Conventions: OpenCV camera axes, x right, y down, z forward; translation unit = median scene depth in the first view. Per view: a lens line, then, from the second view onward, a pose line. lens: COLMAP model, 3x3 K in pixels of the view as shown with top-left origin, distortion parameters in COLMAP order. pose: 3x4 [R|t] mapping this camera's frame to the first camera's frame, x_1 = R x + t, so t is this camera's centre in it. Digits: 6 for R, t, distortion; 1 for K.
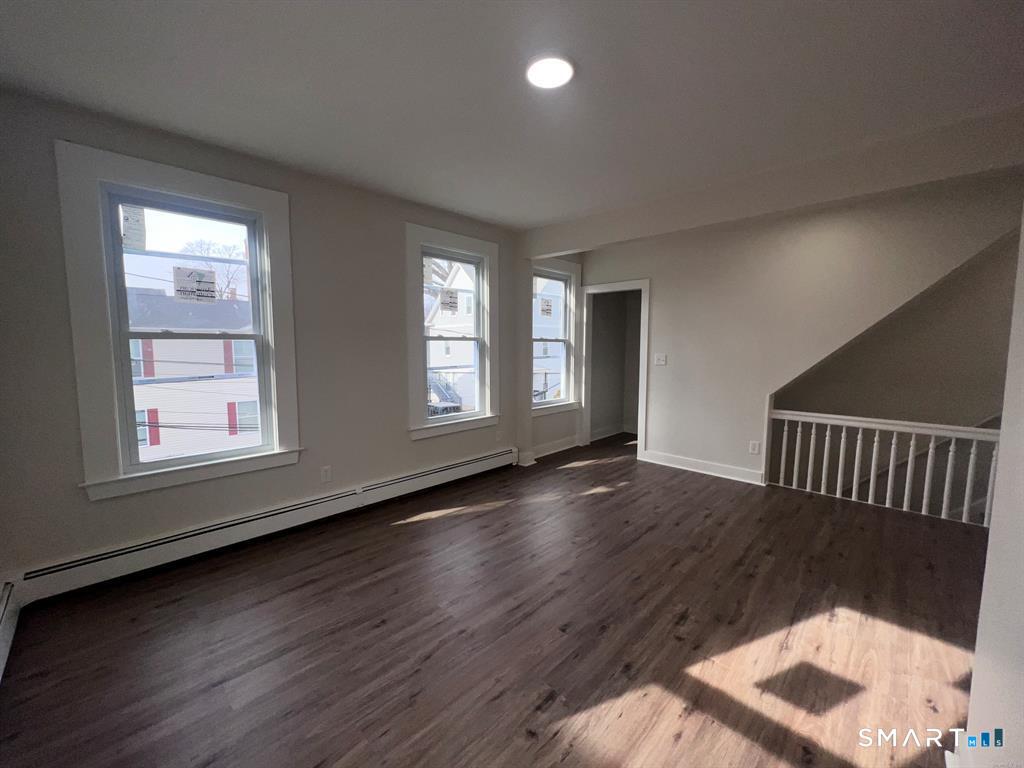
lens RADIAL K [[408.3, 0, 511.8], [0, 408.3, 383.5], [0, 0, 1]] dist [-0.003005, -0.000329]
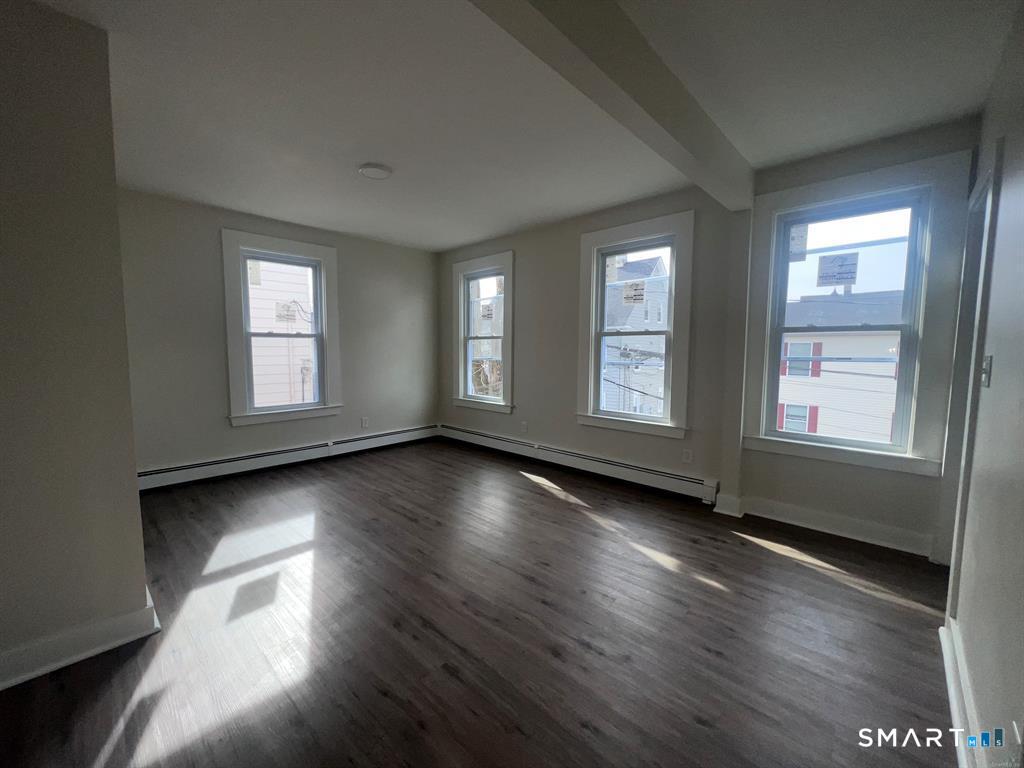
lens RADIAL K [[408.3, 0, 511.7], [0, 408.3, 385.1], [0, 0, 1]] dist [-0.003005, -0.000329]
pose [[0.028056, 0.091741, -0.995388, 0.871122], [-0.094192, 0.991592, 0.088736, -0.052158], [0.995159, 0.091268, 0.036462, 0.747725]]
